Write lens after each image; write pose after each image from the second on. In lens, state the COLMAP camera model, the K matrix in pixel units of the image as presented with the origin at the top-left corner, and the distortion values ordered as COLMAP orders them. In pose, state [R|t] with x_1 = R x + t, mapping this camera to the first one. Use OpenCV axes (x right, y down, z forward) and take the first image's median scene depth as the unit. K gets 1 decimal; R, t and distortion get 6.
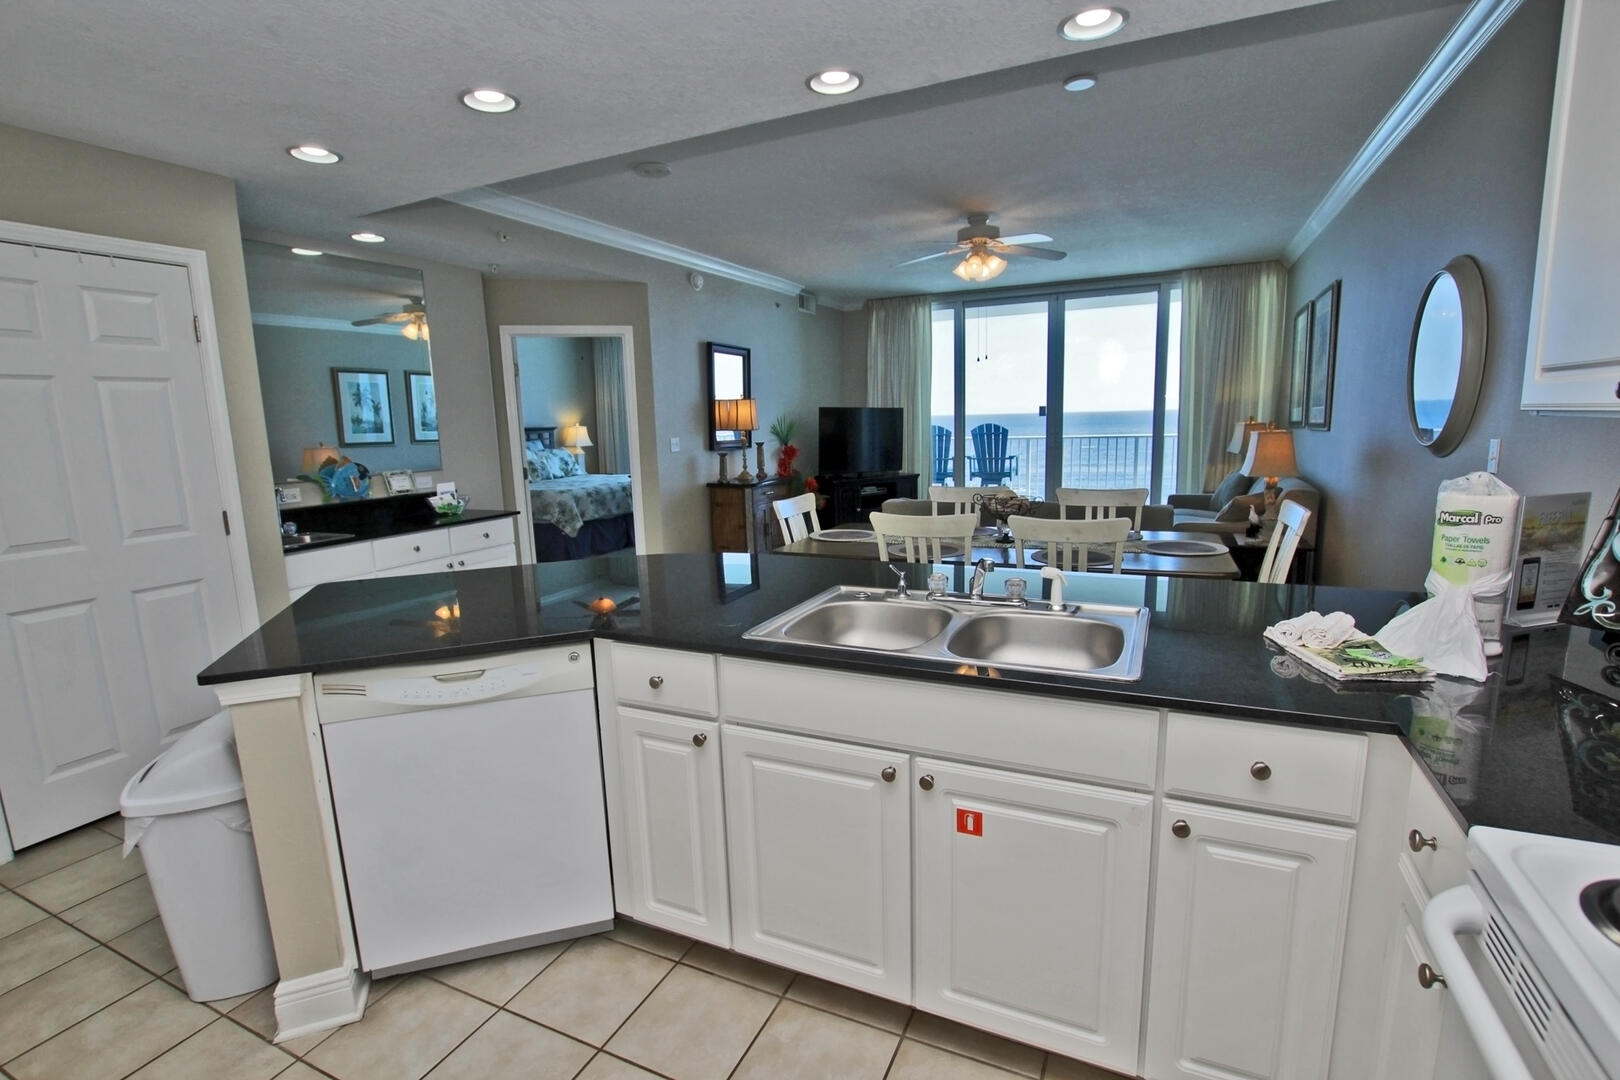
lens RADIAL K [[757.7, 0, 810.0], [0, 757.7, 540.0], [0, 0, 1]] dist [-0.023281, 0.001010]
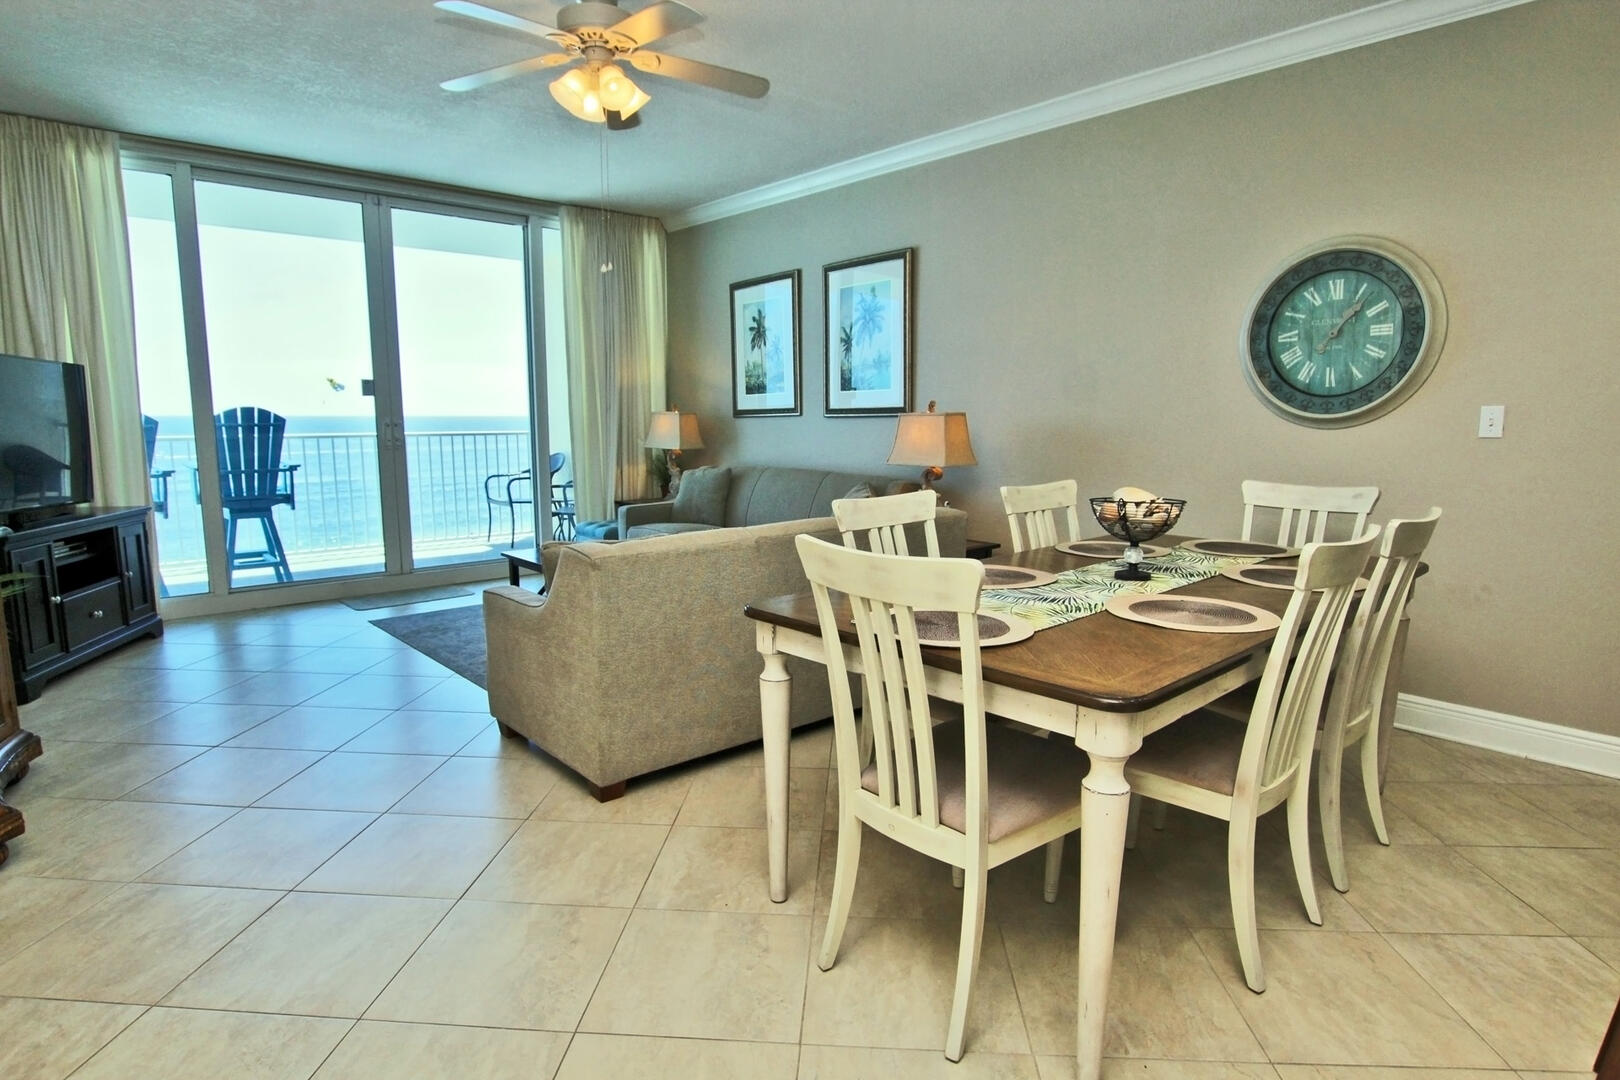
lens RADIAL K [[878.0, 0, 810.0], [0, 878.0, 540.0], [0, 0, 1]] dist [-0.014297, 0.000035]
pose [[0.398853, -0.099821, 0.911566, -0.192653], [0.132639, 0.989884, 0.050362, -0.039994], [-0.907372, 0.100822, 0.408058, 0.411223]]
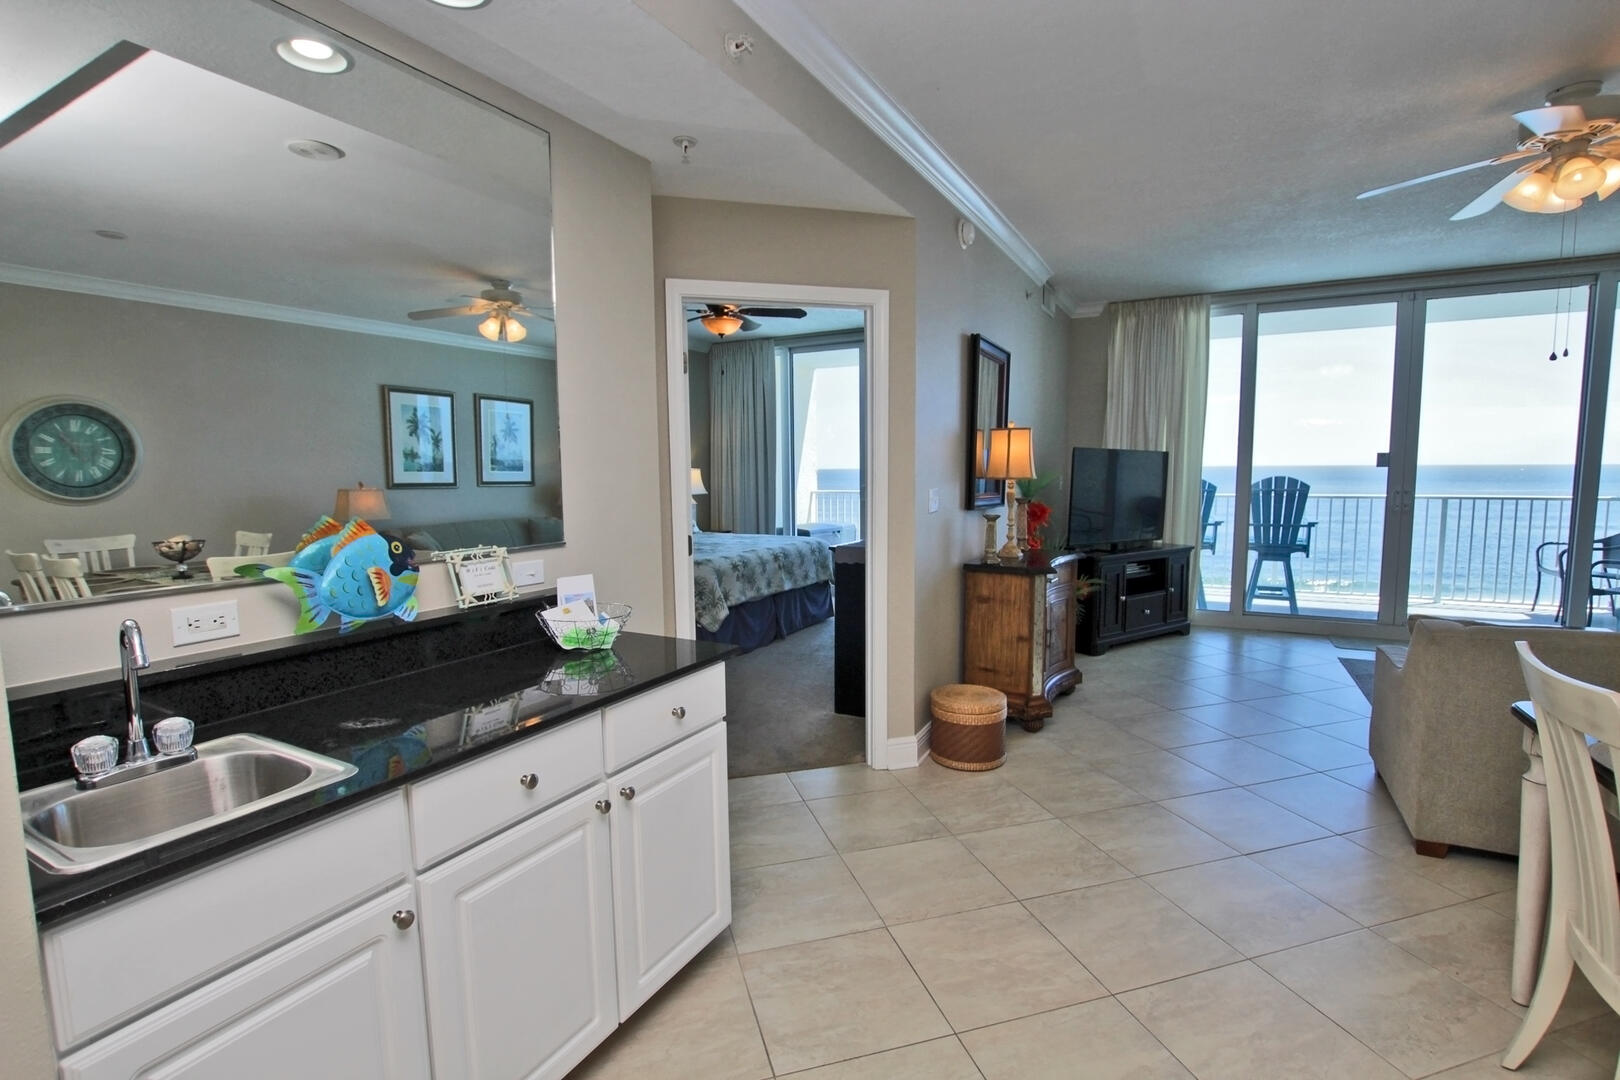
lens RADIAL K [[757.7, 0, 810.0], [0, 757.7, 540.0], [0, 0, 1]] dist [-0.023281, 0.001010]
pose [[0.998143, 0.025128, -0.055494, -0.171759], [-0.028619, 0.997600, -0.063047, -0.039905], [0.053777, 0.064519, 0.996466, 0.296682]]
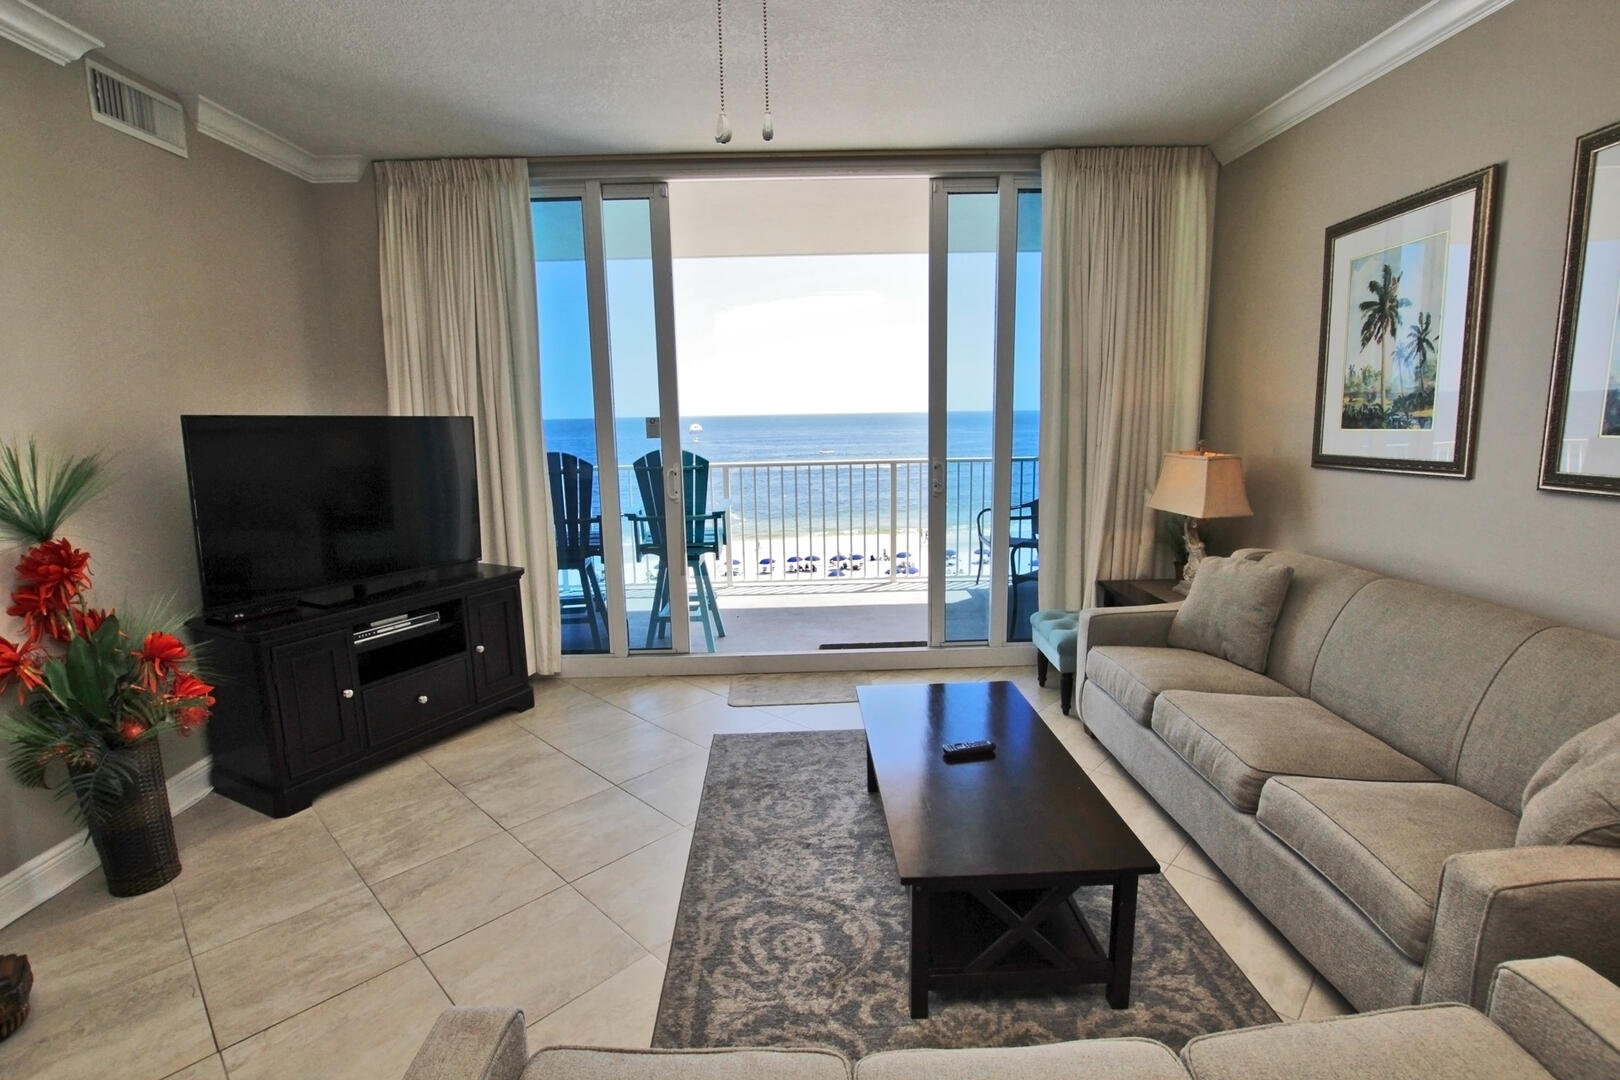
lens RADIAL K [[757.7, 0, 810.0], [0, 757.7, 540.0], [0, 0, 1]] dist [-0.039930, 0.009156]
pose [[0.899724, -0.060321, 0.432271, 0.109248], [0.061820, 0.998031, 0.010598, -0.100242], [-0.432059, 0.017187, 0.901681, 0.551526]]
